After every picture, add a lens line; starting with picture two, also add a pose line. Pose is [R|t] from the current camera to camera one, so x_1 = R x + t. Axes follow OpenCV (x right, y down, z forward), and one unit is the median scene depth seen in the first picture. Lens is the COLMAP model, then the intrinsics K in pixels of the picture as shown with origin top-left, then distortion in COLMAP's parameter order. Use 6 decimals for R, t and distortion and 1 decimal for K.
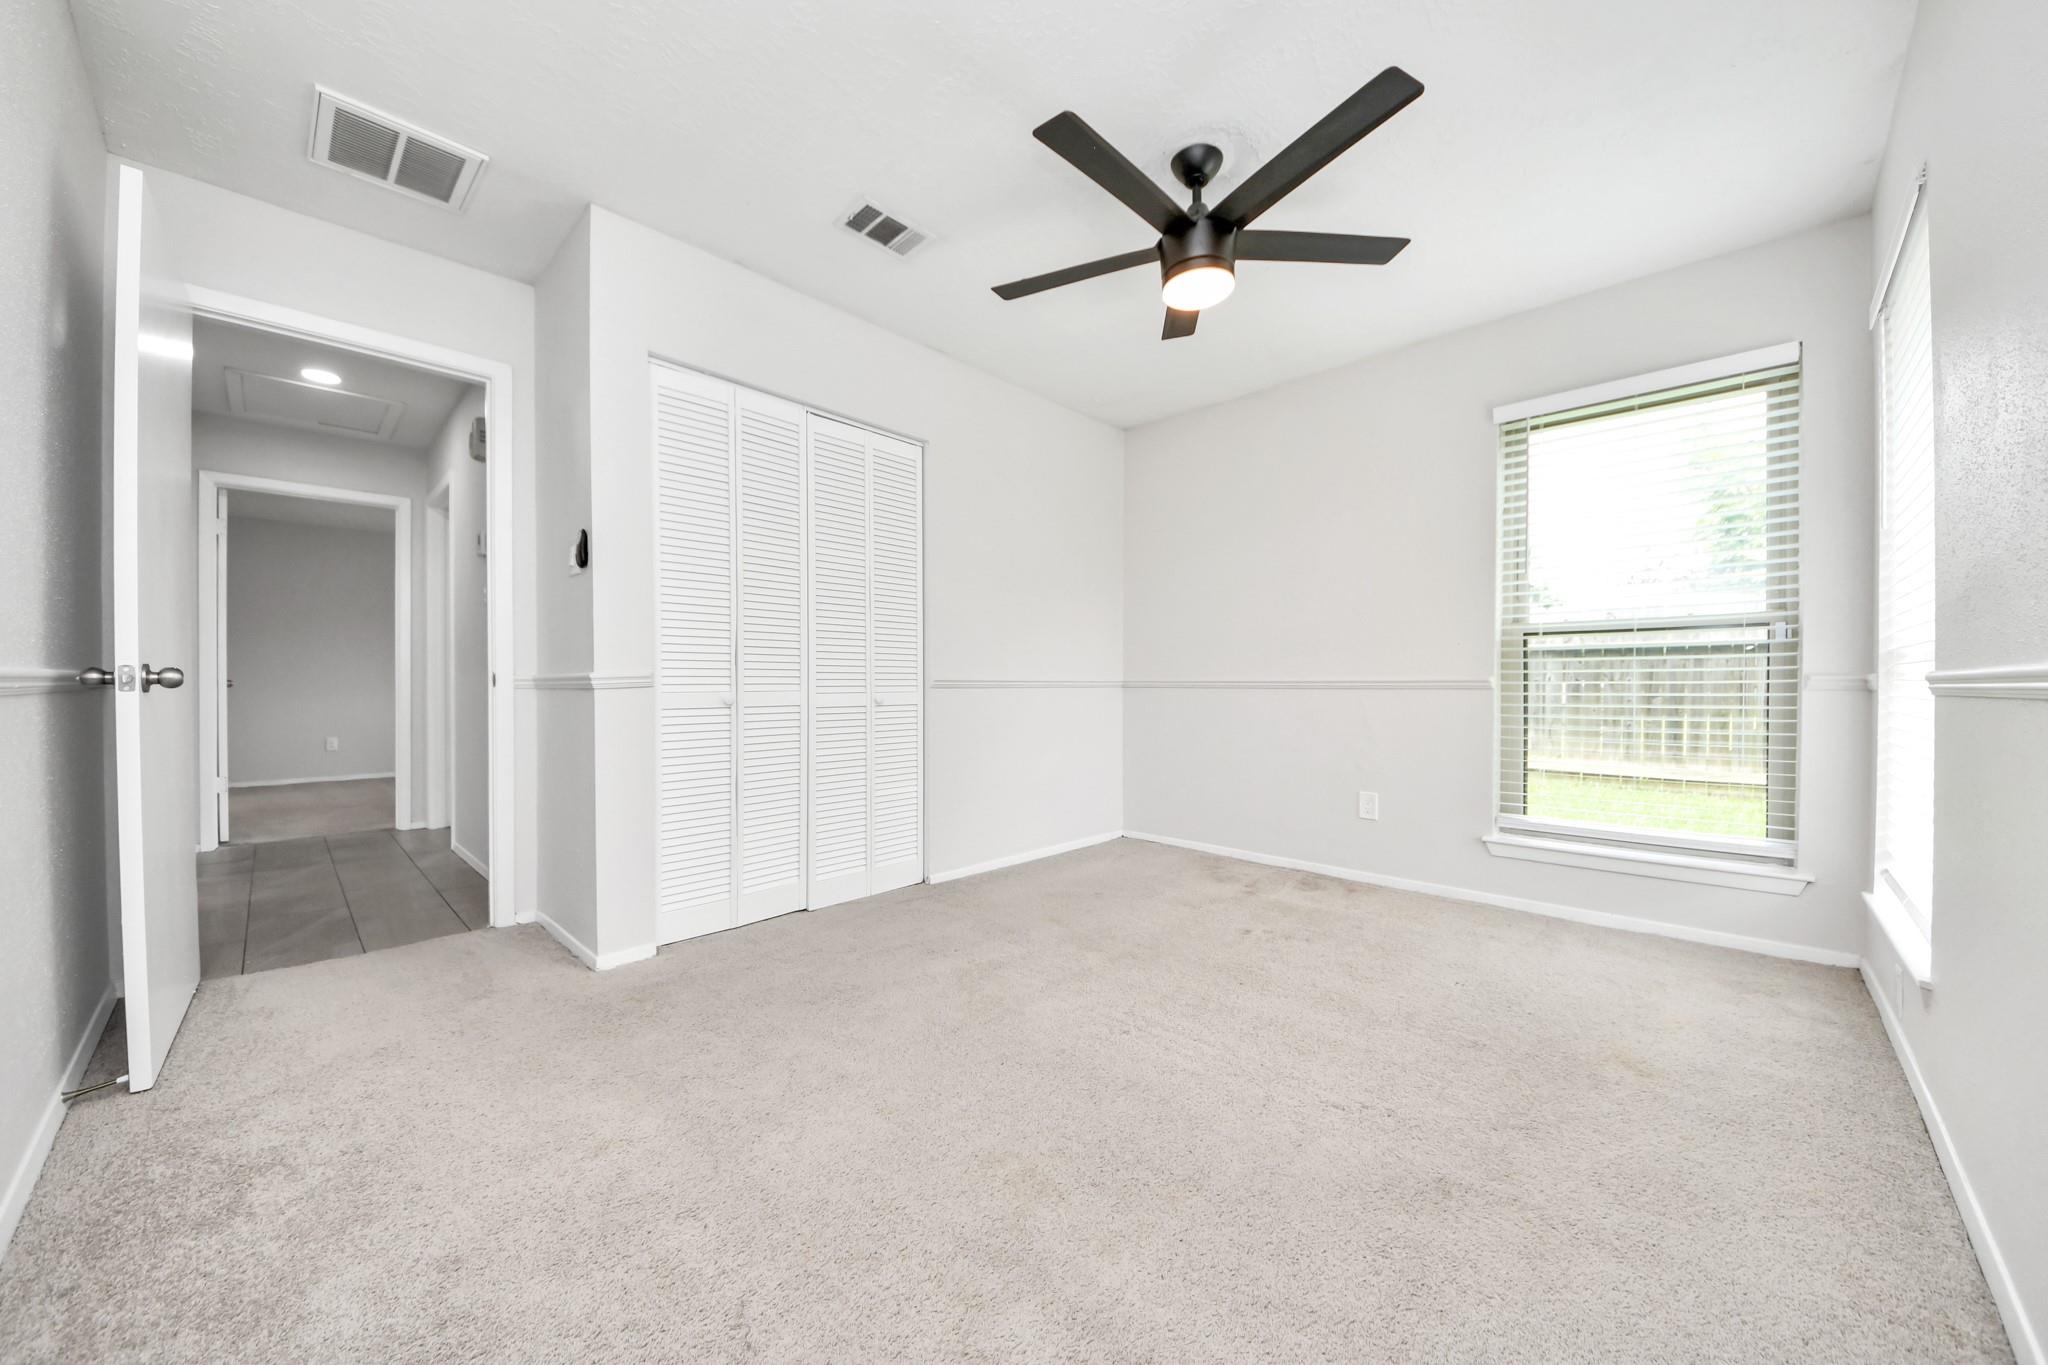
lens RADIAL K [[735.4, 0, 1024.1], [0, 735.4, 689.6], [0, 0, 1]] dist [0.045205, -0.020398]
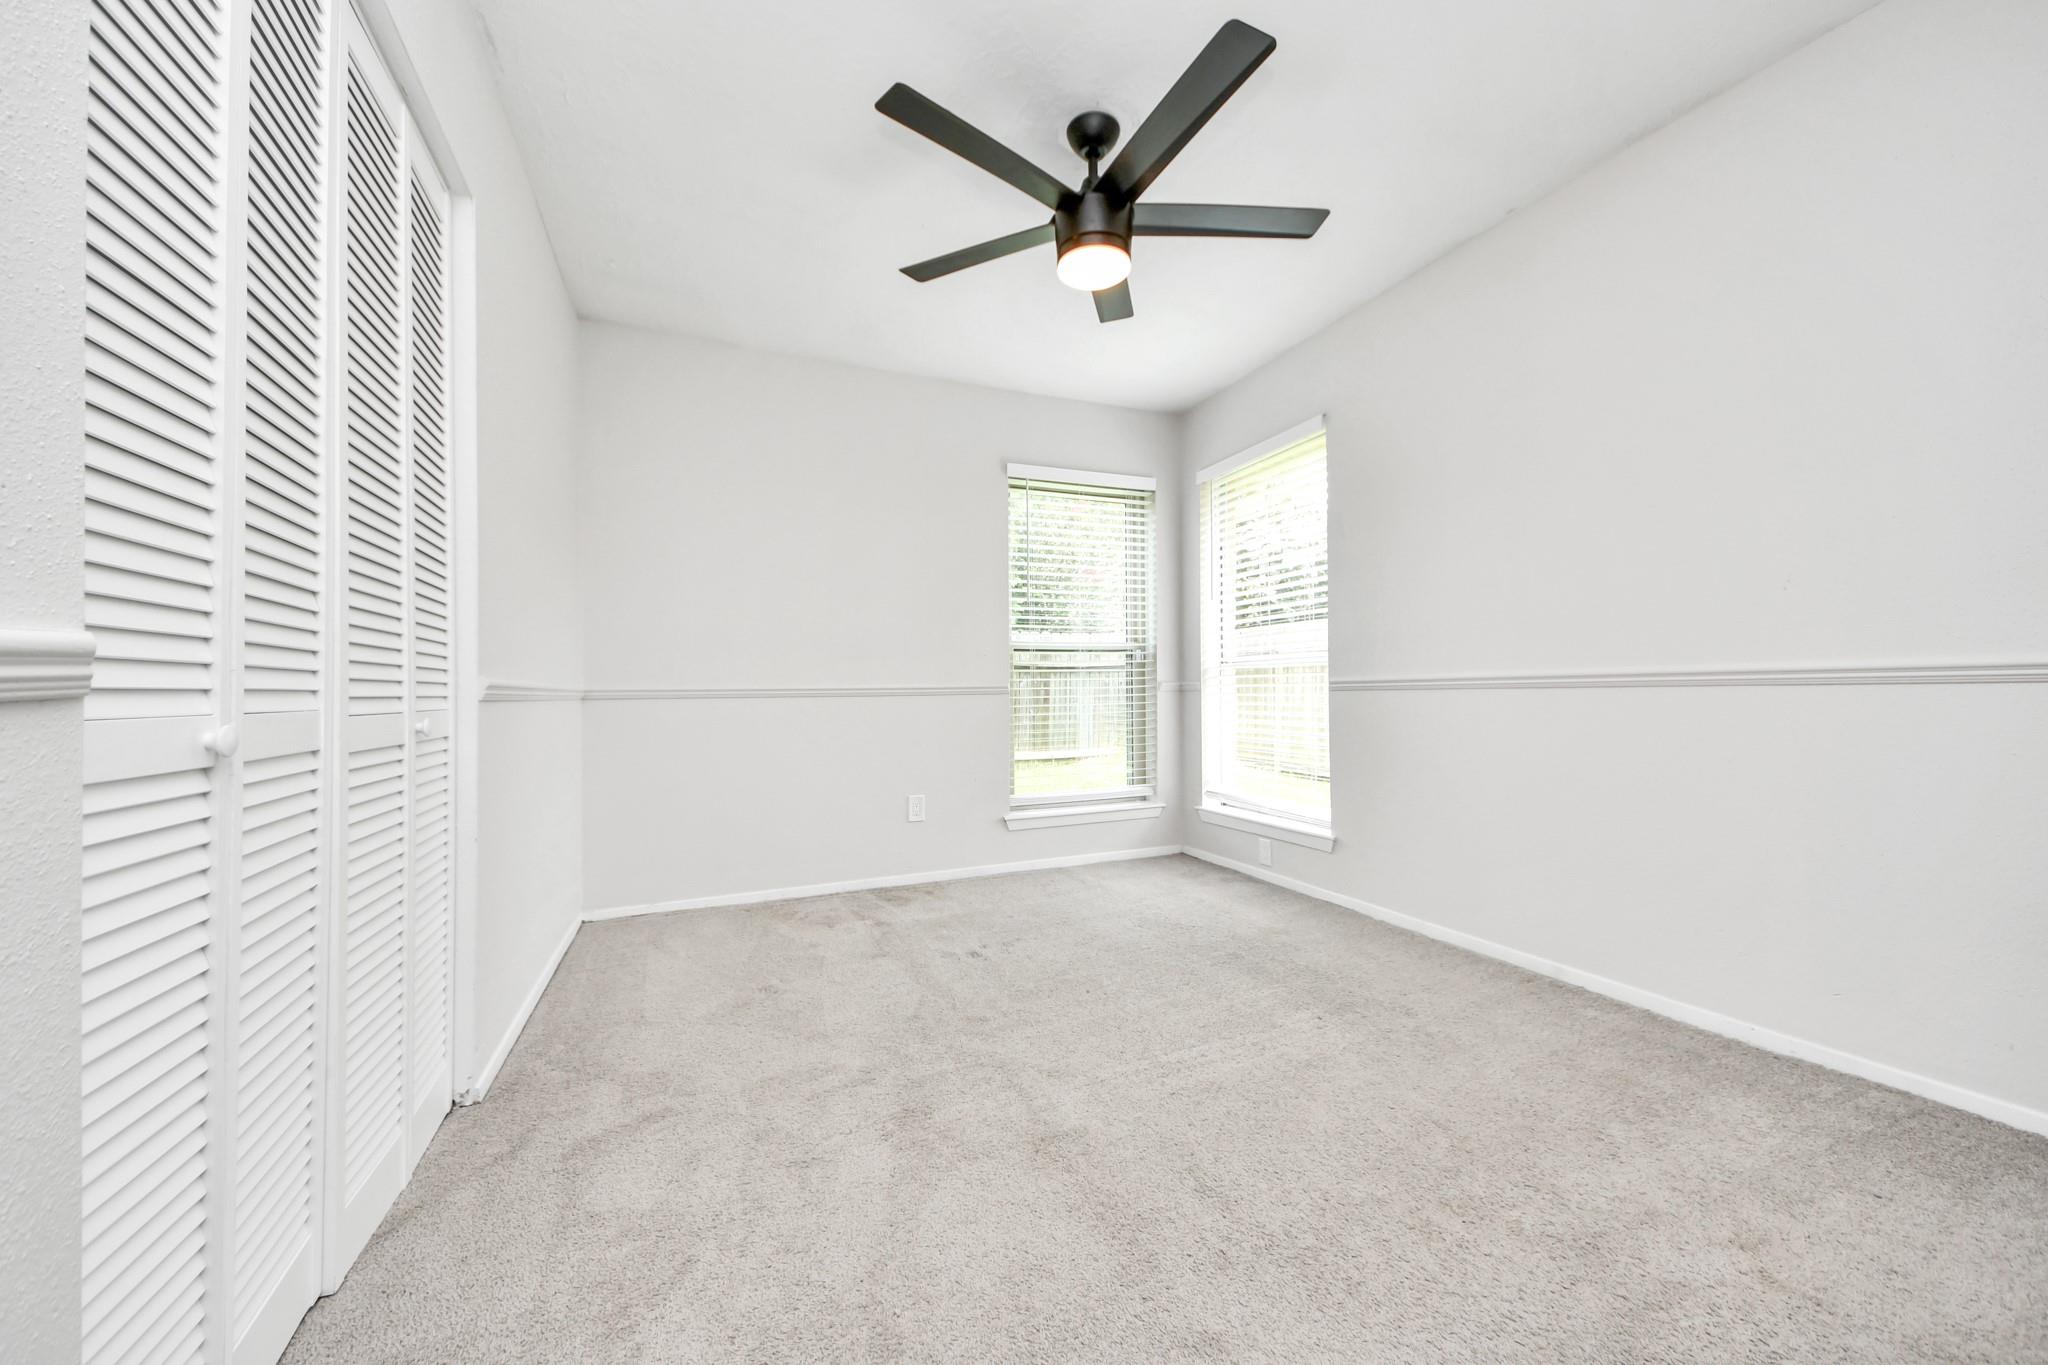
lens RADIAL K [[735.4, 0, 1024.1], [0, 735.4, 689.6], [0, 0, 1]] dist [0.045205, -0.020398]
pose [[0.418689, -0.000805, 0.908130, -0.494525], [0.024488, 0.999646, -0.010404, 0.006309], [-0.907800, 0.026595, 0.418560, 0.524228]]
